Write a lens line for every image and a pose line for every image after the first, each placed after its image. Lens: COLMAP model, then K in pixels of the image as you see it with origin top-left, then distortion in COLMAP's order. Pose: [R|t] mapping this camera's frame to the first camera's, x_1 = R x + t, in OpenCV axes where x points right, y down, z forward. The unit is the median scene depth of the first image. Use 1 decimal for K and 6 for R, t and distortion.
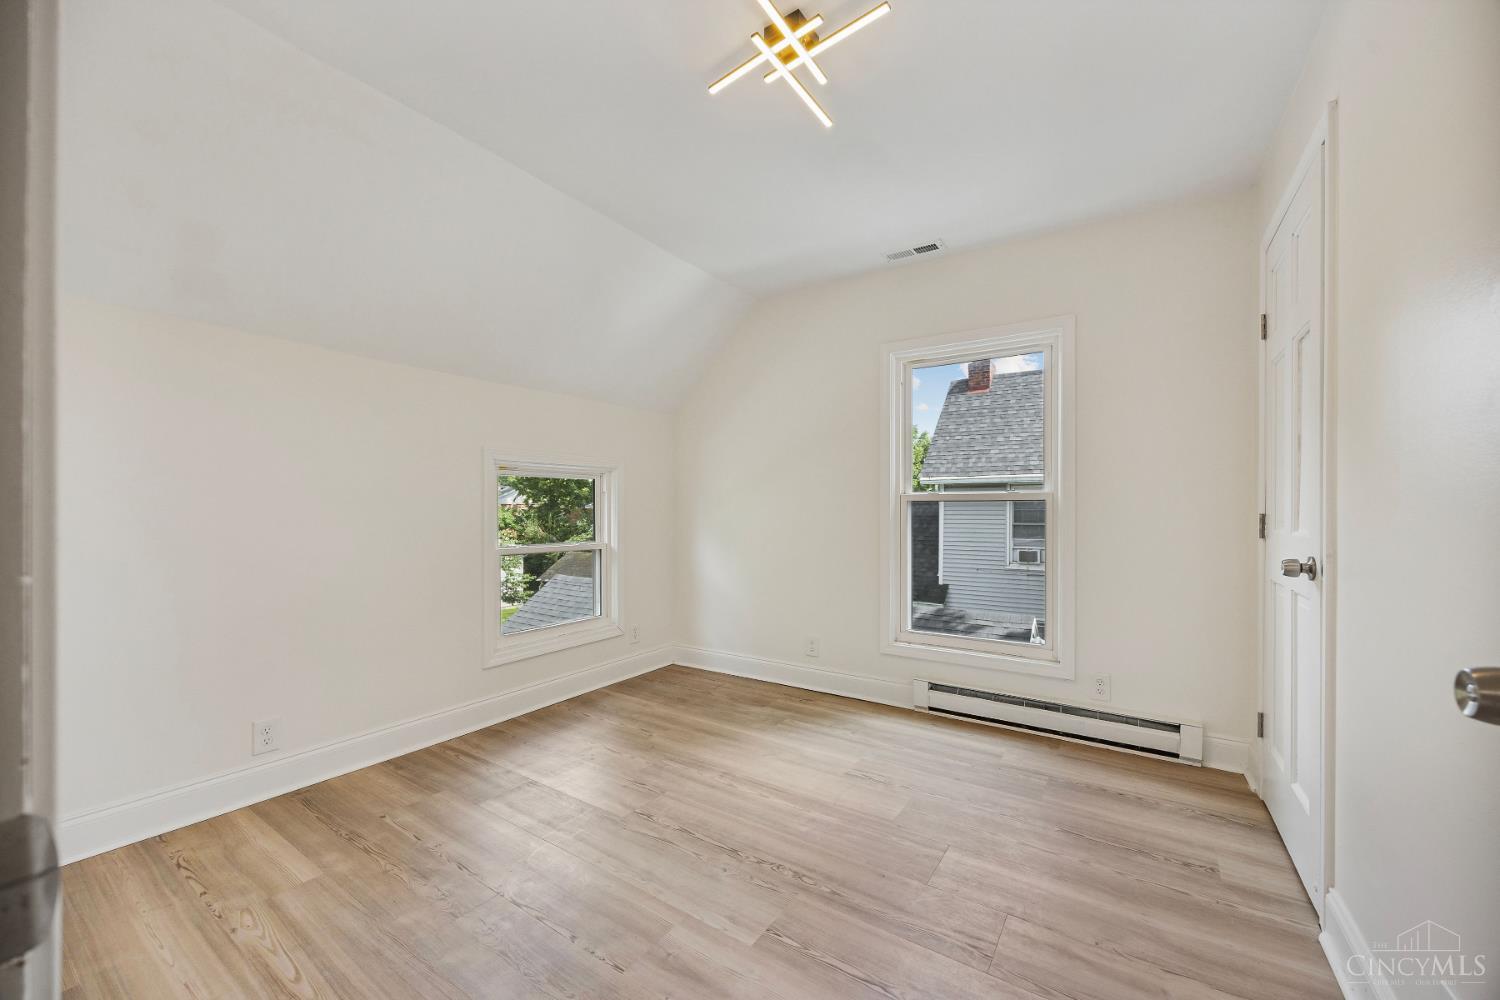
lens RADIAL K [[571.4, 0, 745.8], [0, 571.4, 507.5], [0, 0, 1]] dist [0.000301, 0.000047]
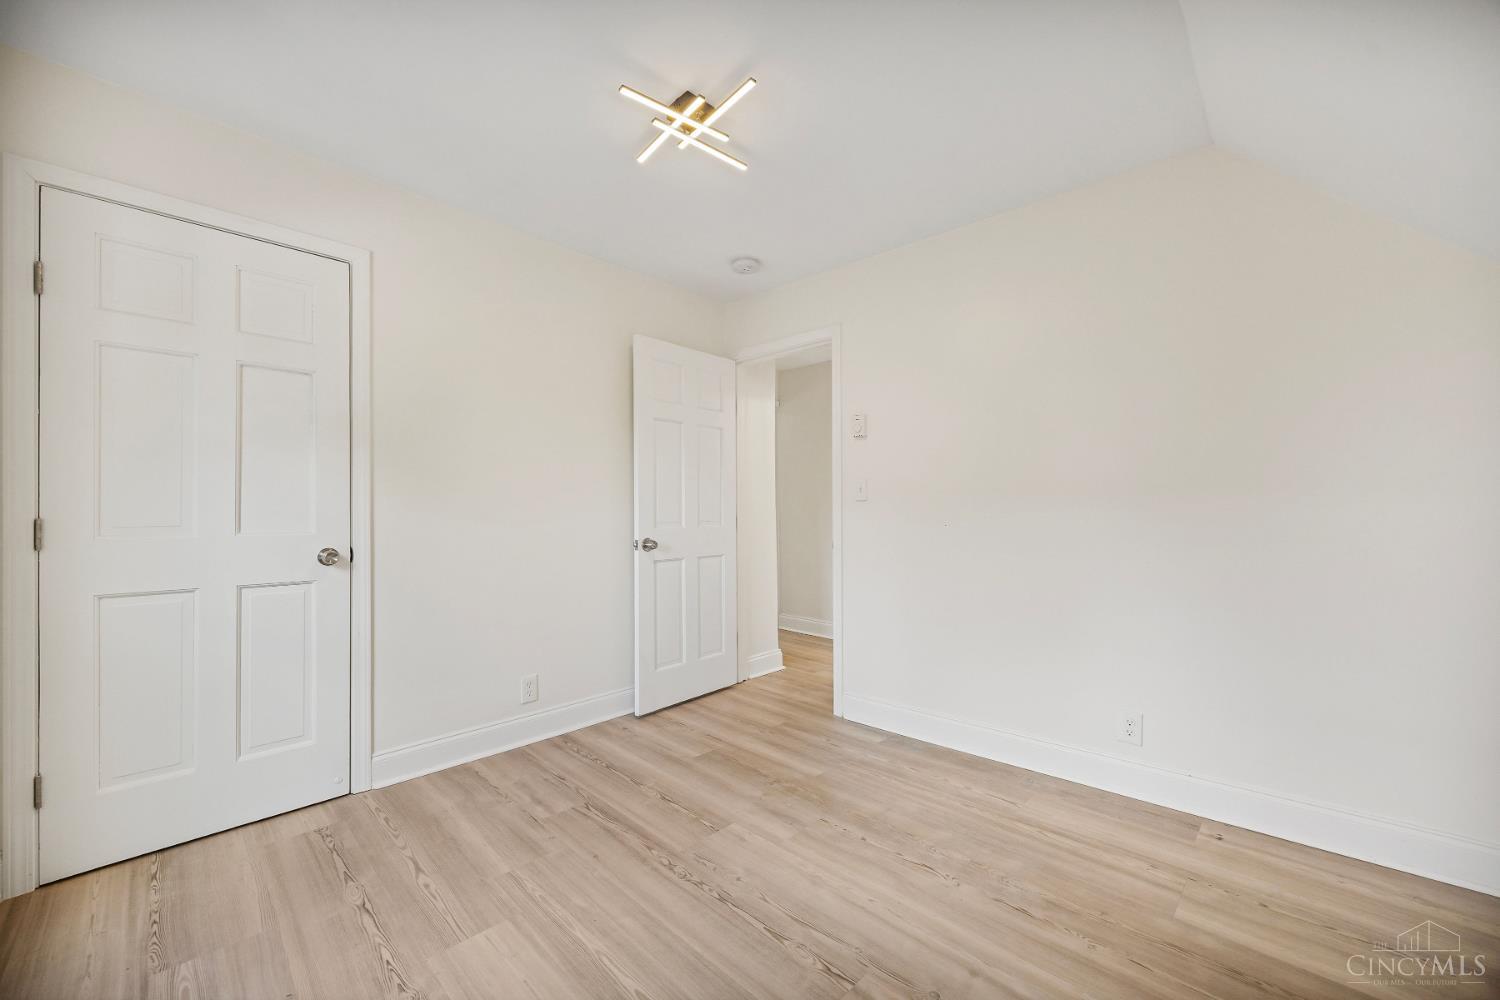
lens RADIAL K [[571.4, 0, 745.8], [0, 571.4, 507.5], [0, 0, 1]] dist [0.000301, 0.000047]
pose [[-0.983570, 0.001101, 0.180525, -0.247613], [-0.000720, 0.999950, -0.010018, -0.001059], [-0.180527, -0.009983, -0.983519, 2.135423]]
